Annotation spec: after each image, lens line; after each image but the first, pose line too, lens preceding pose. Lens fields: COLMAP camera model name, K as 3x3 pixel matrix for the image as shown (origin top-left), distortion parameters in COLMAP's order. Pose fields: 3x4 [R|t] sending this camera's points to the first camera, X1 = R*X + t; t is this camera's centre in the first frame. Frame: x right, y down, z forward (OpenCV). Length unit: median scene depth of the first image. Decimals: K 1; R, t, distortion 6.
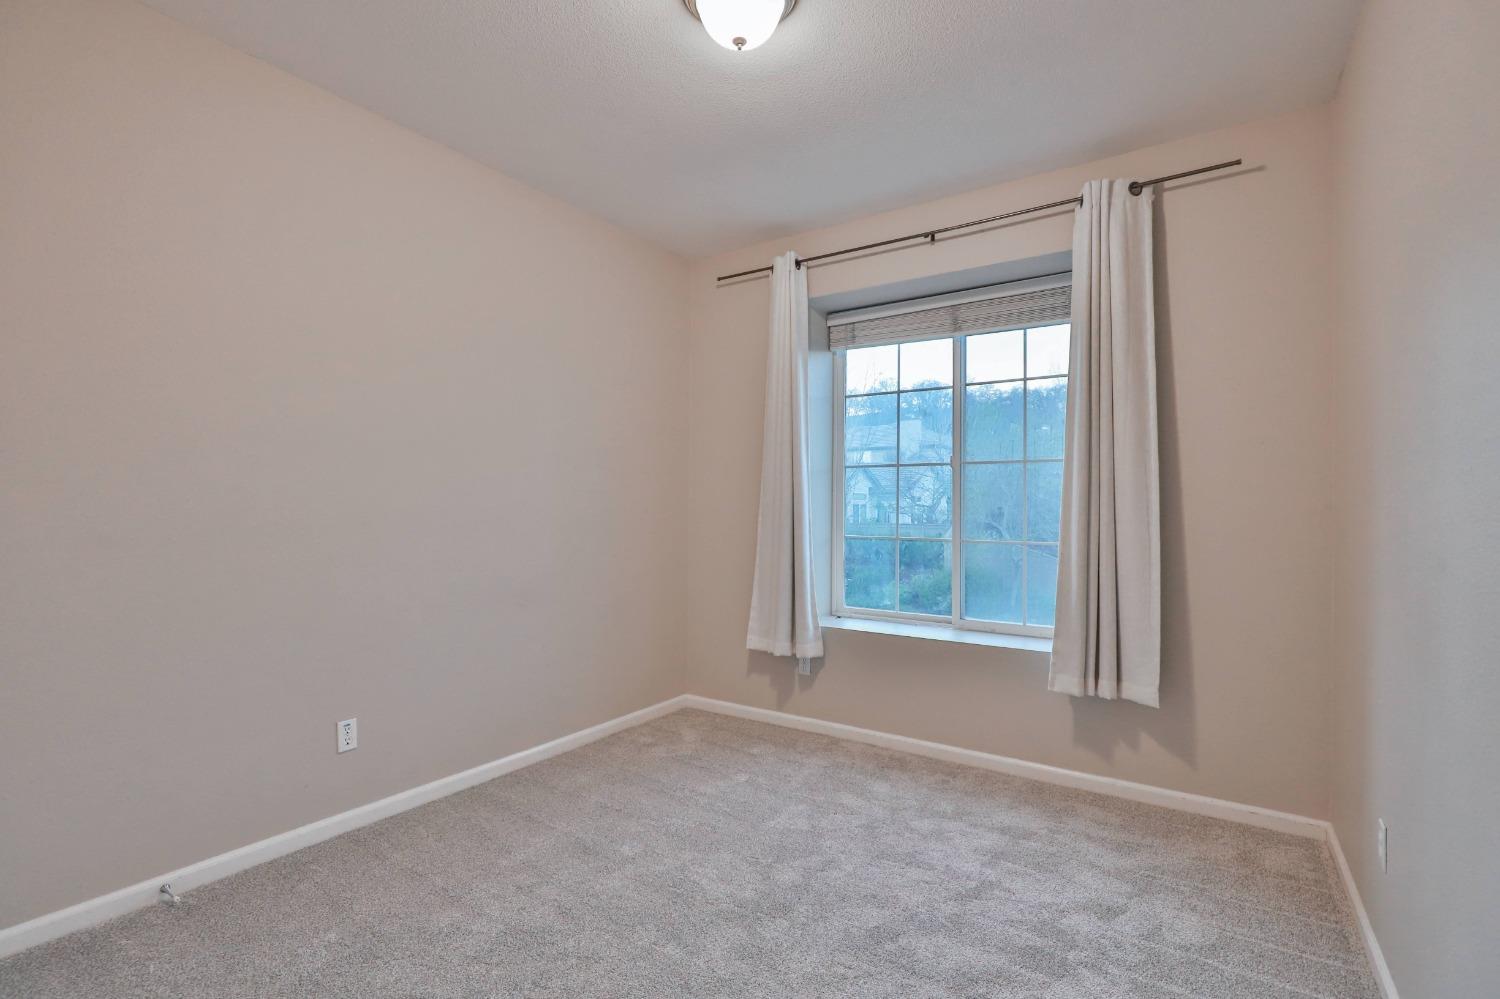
lens RADIAL K [[689.5, 0, 780.0], [0, 689.5, 498.1], [0, 0, 1]] dist [-0.016268, 0.001958]
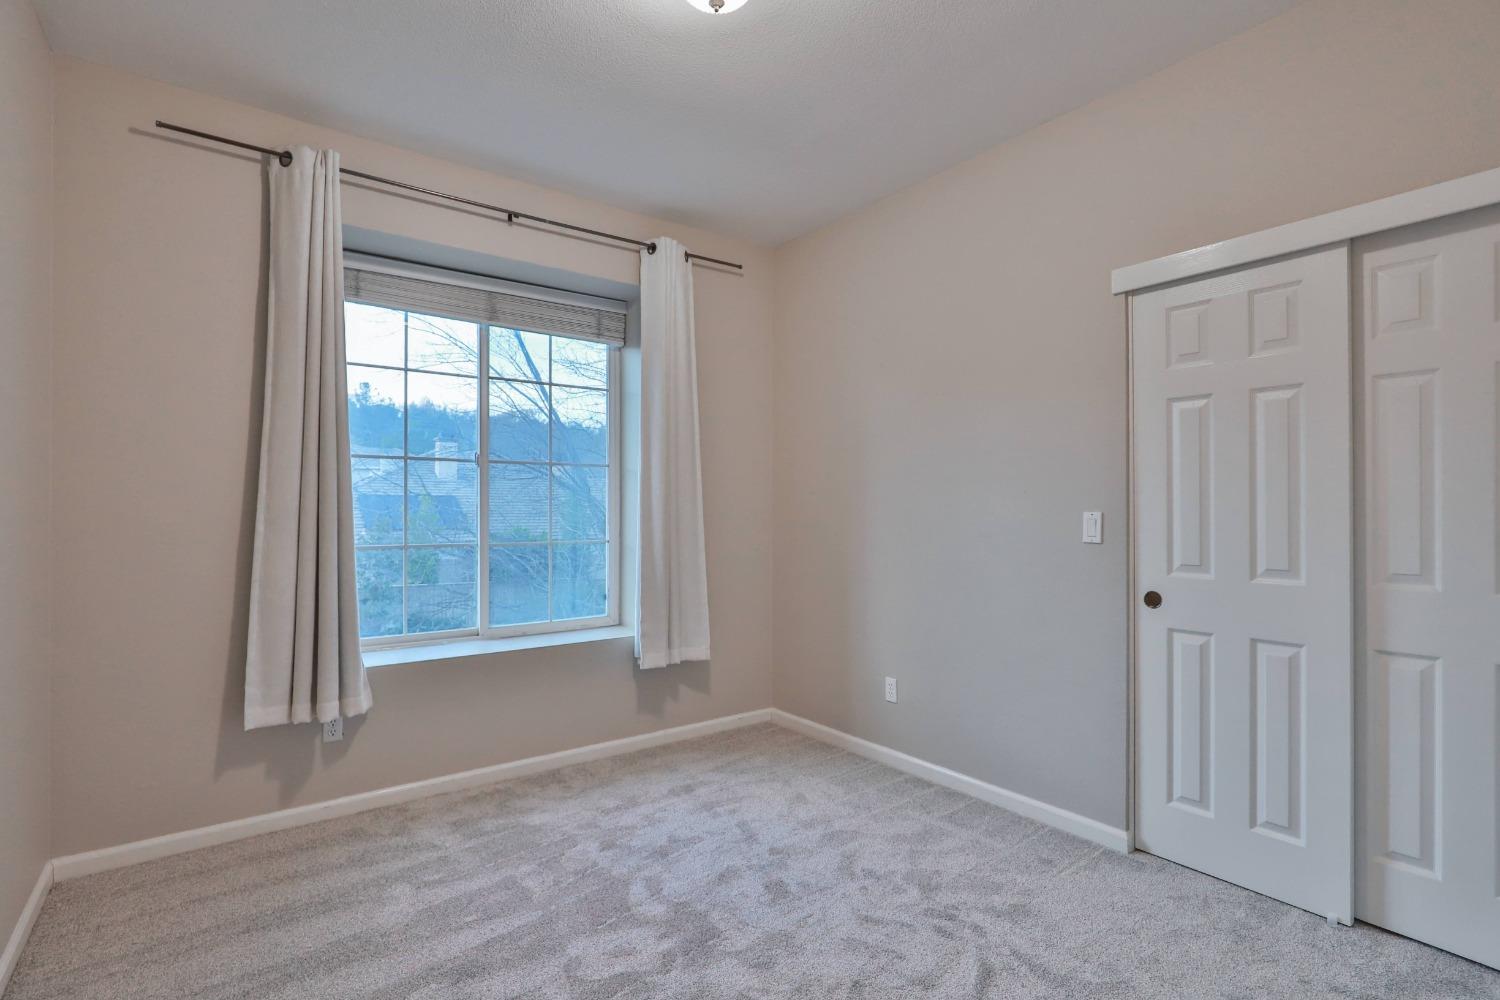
lens RADIAL K [[689.5, 0, 752.5], [0, 689.5, 504.2], [0, 0, 1]] dist [-0.016268, 0.001958]
pose [[0.351014, -0.000160, 0.936370, -0.578513], [-0.012131, 0.999915, 0.004718, -0.002593], [-0.936292, -0.013015, 0.350982, 0.401122]]
